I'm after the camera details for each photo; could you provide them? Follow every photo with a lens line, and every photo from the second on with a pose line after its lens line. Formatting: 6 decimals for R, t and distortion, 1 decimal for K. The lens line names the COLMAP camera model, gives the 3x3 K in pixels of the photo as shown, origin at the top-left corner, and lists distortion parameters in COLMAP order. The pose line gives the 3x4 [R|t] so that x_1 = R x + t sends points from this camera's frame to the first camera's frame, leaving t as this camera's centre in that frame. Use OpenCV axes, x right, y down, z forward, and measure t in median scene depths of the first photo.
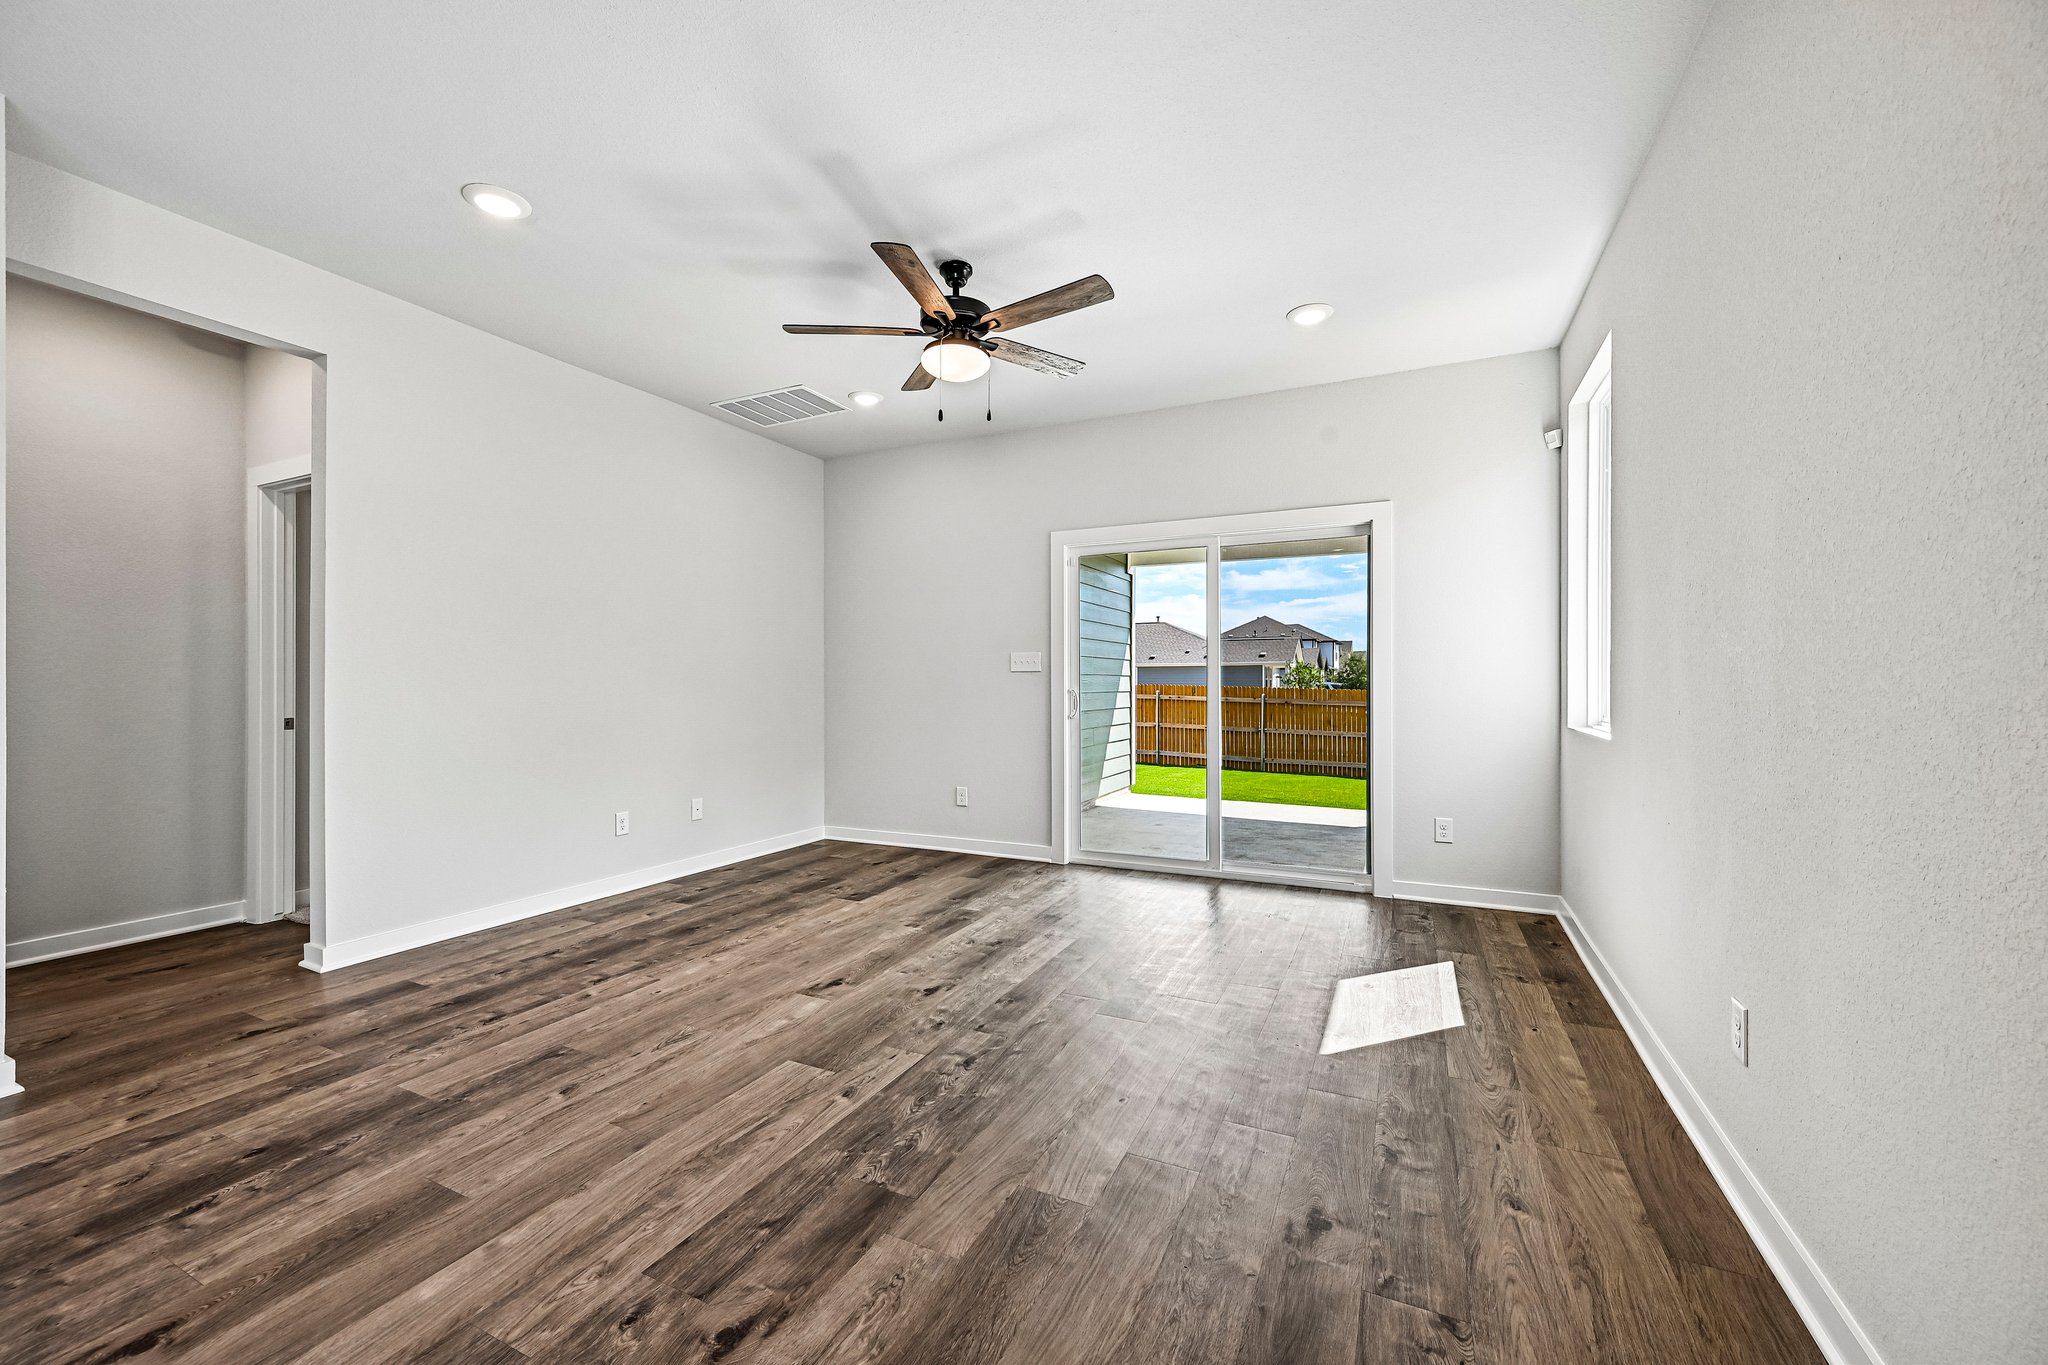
lens RADIAL K [[798.8, 0, 1019.3], [0, 798.8, 691.6], [0, 0, 1]] dist [-0.001552, 0.000561]
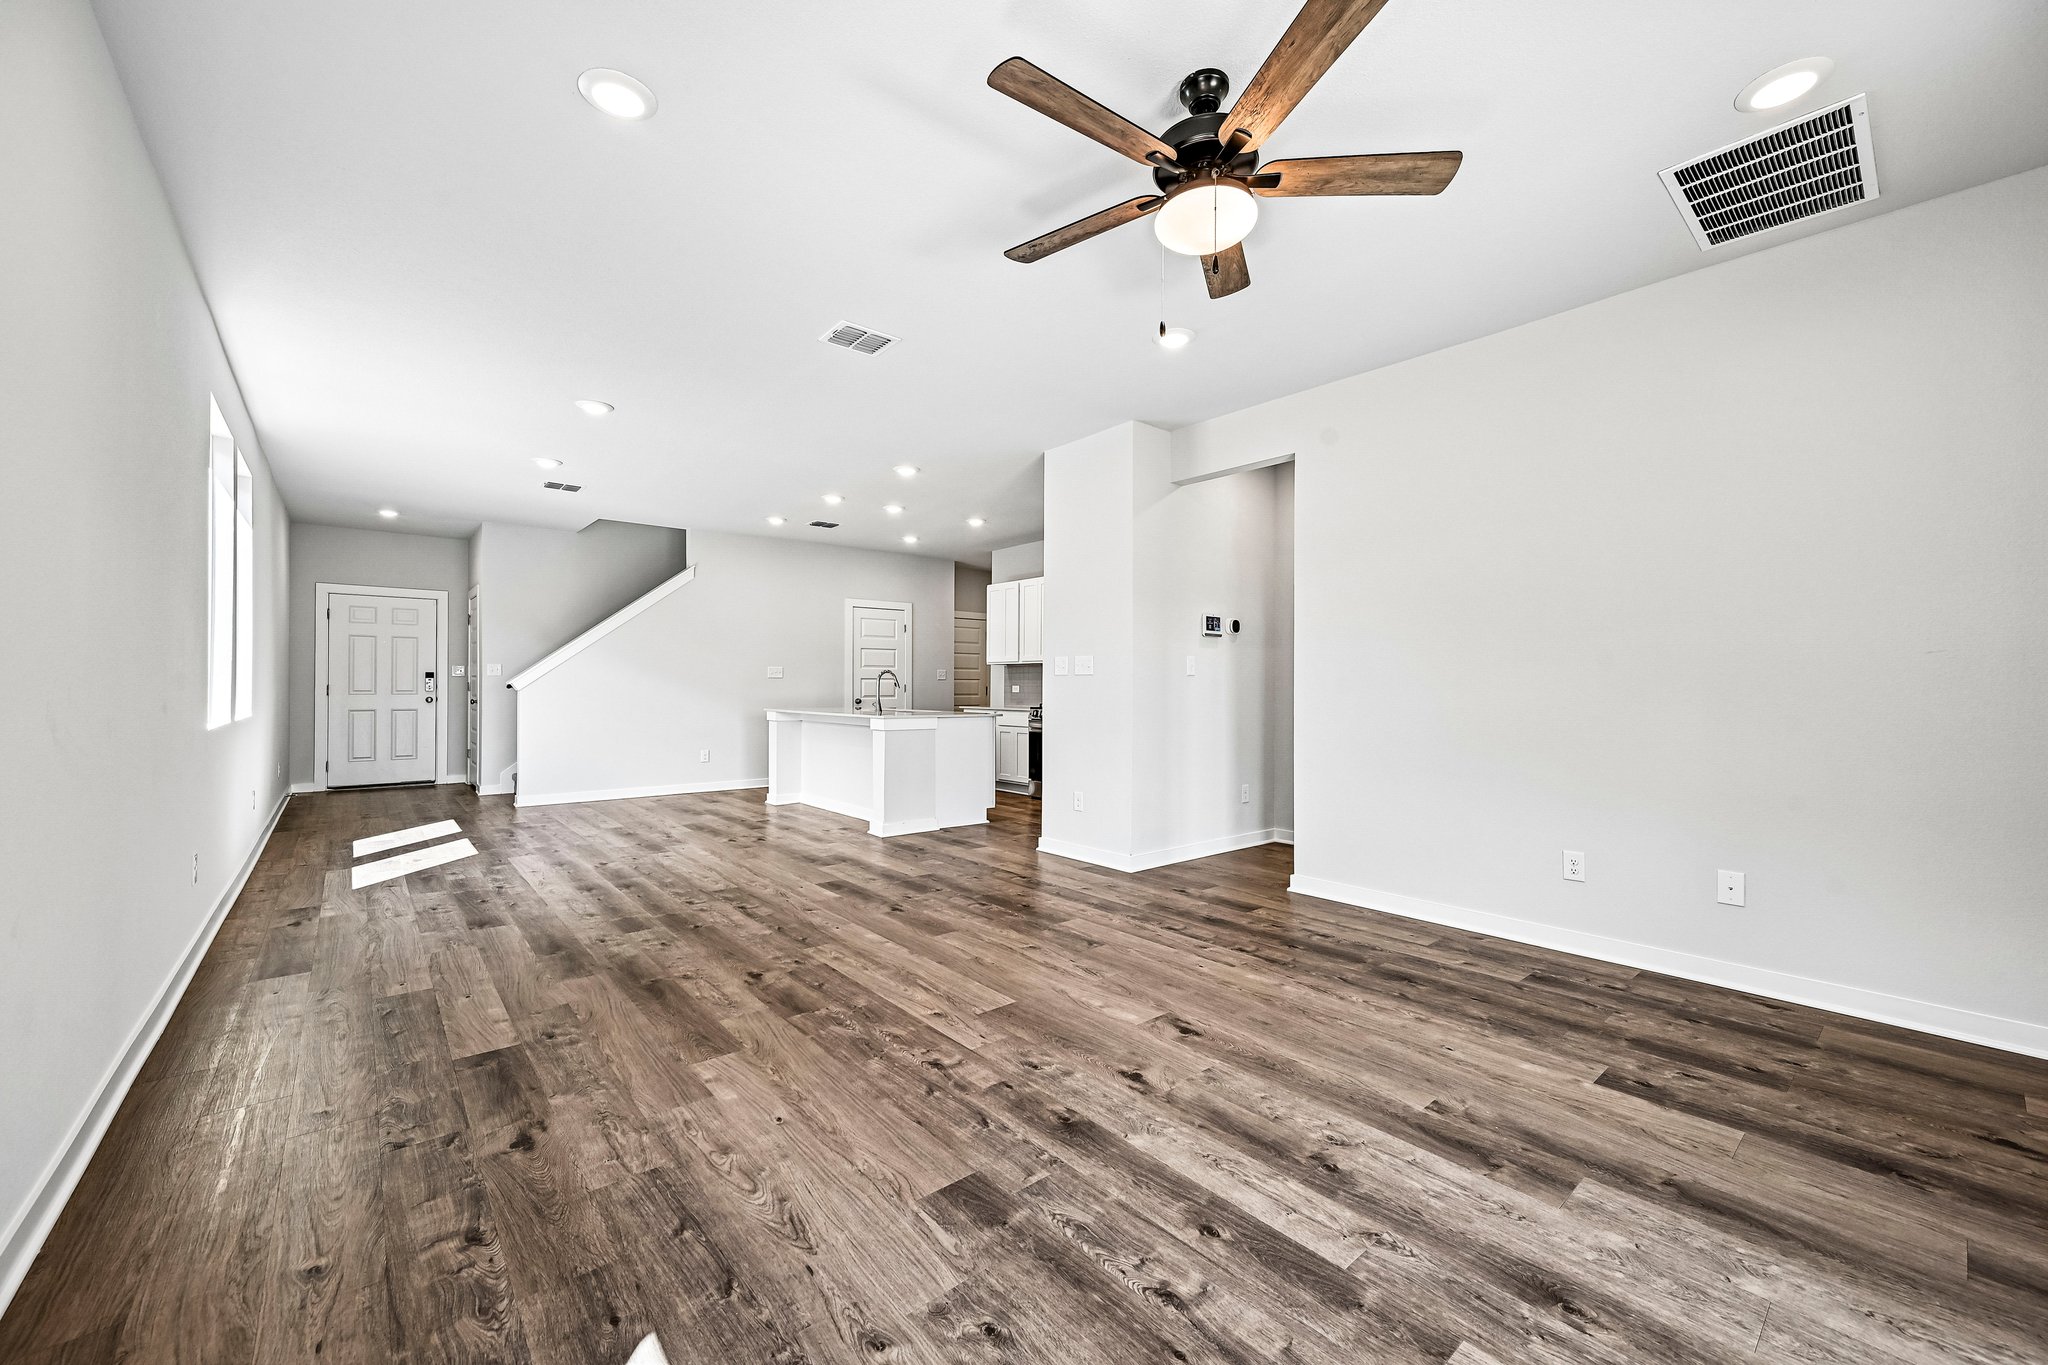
lens RADIAL K [[798.8, 0, 1023.4], [0, 798.8, 683.2], [0, 0, 1]] dist [-0.001552, 0.000561]
pose [[-0.403779, -0.003663, -0.914849, 0.624649], [-0.012935, 0.999915, 0.001706, -0.012370], [0.914765, 0.012523, -0.403792, 1.158237]]
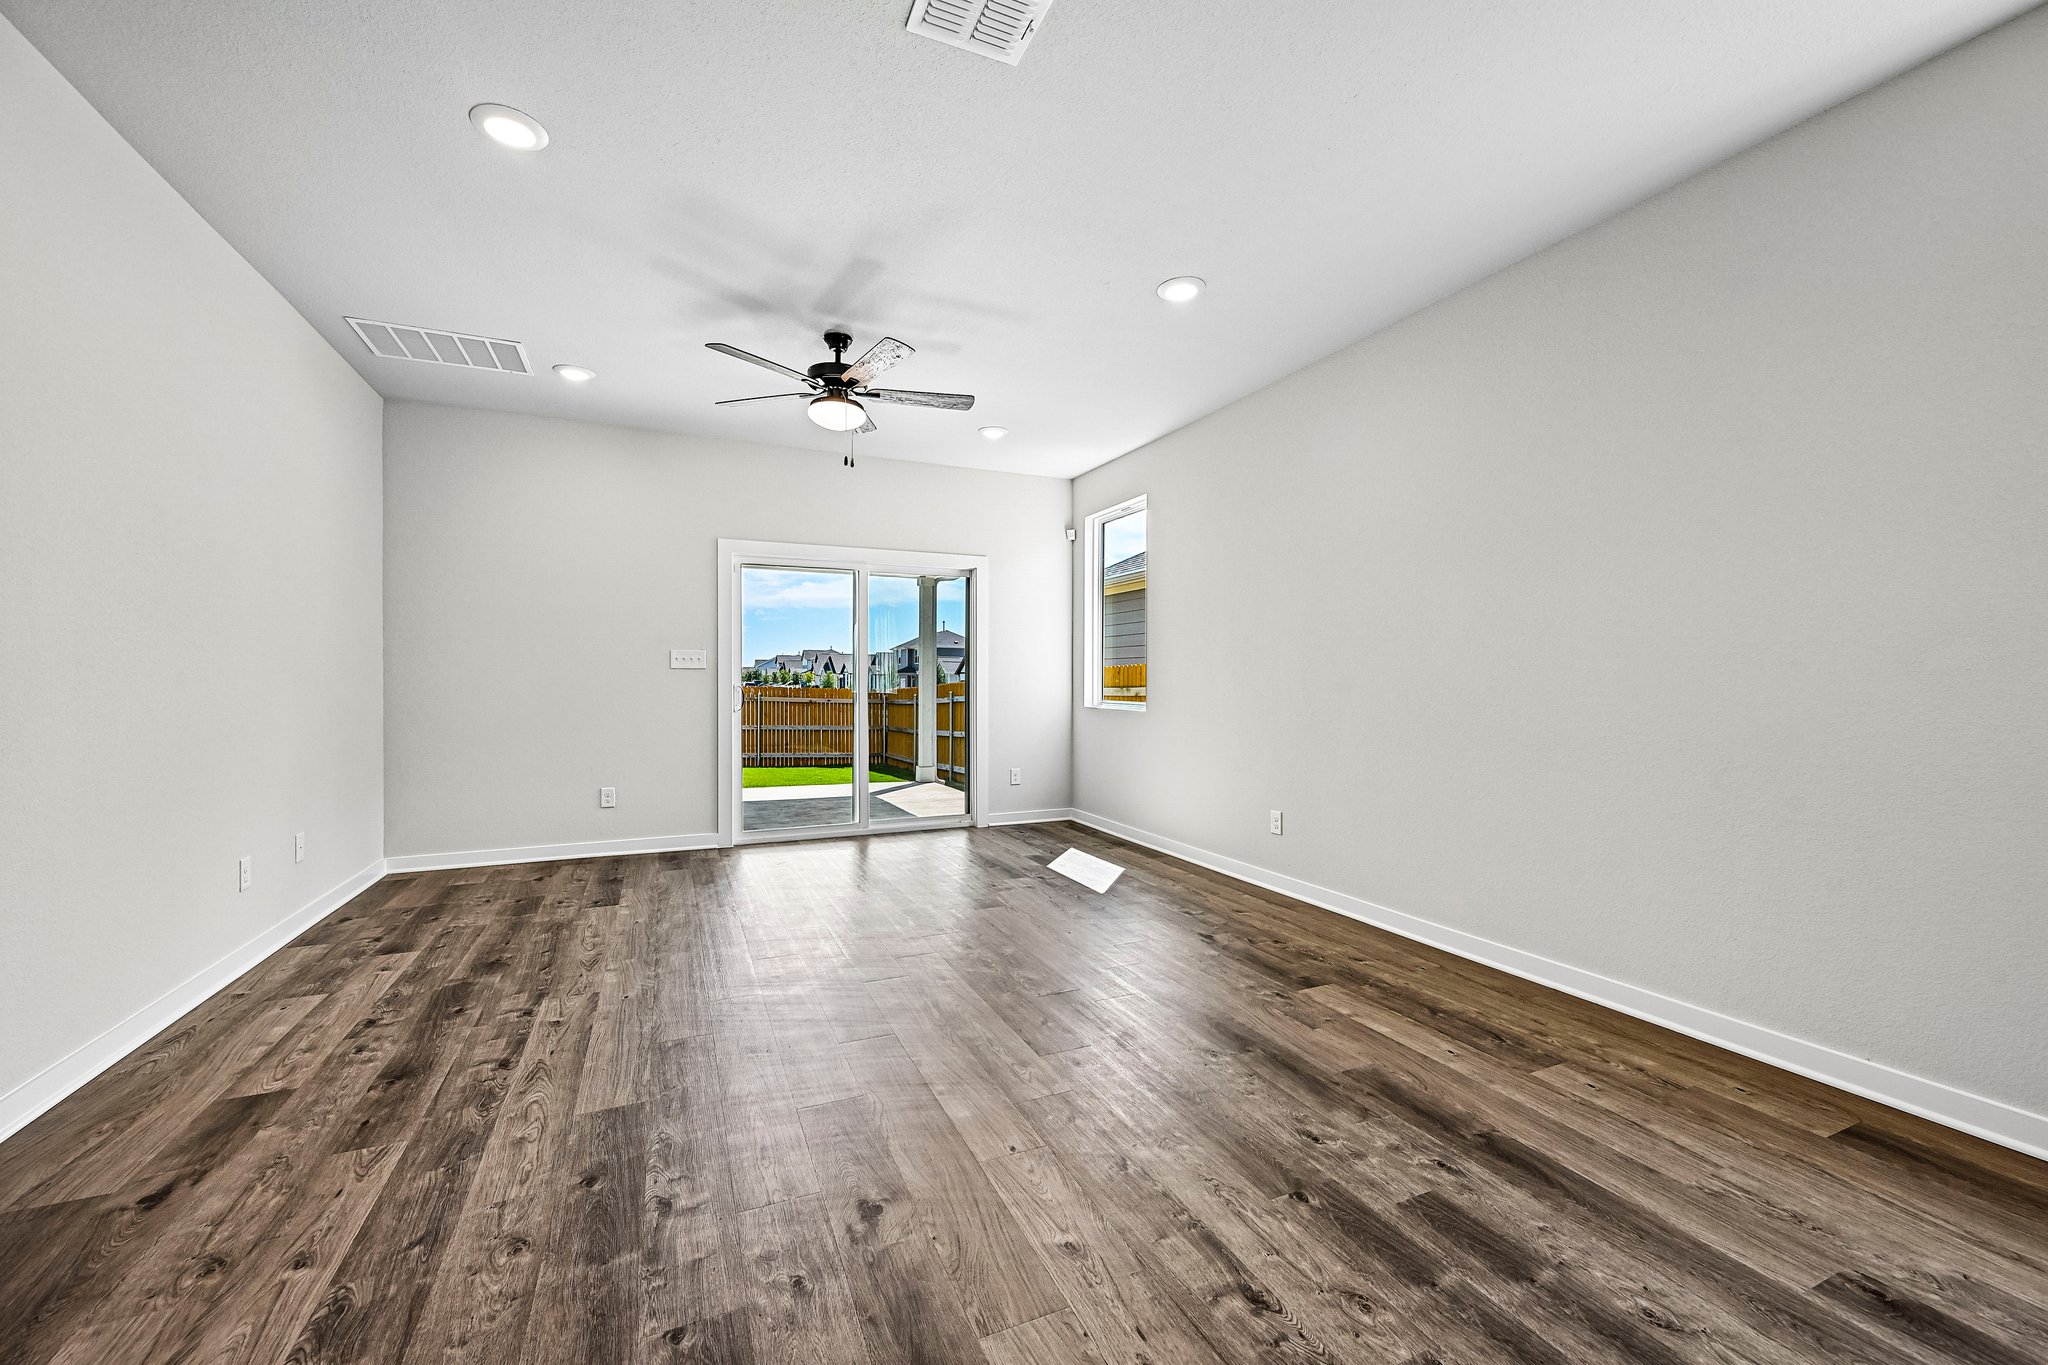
lens RADIAL K [[798.8, 0, 1018.8], [0, 798.8, 686.3], [0, 0, 1]] dist [-0.001552, 0.000561]
pose [[0.644601, -0.002326, 0.764516, -0.843517], [0.004866, 0.999988, -0.001061, 0.002179], [-0.764504, 0.004404, 0.644604, 0.009419]]
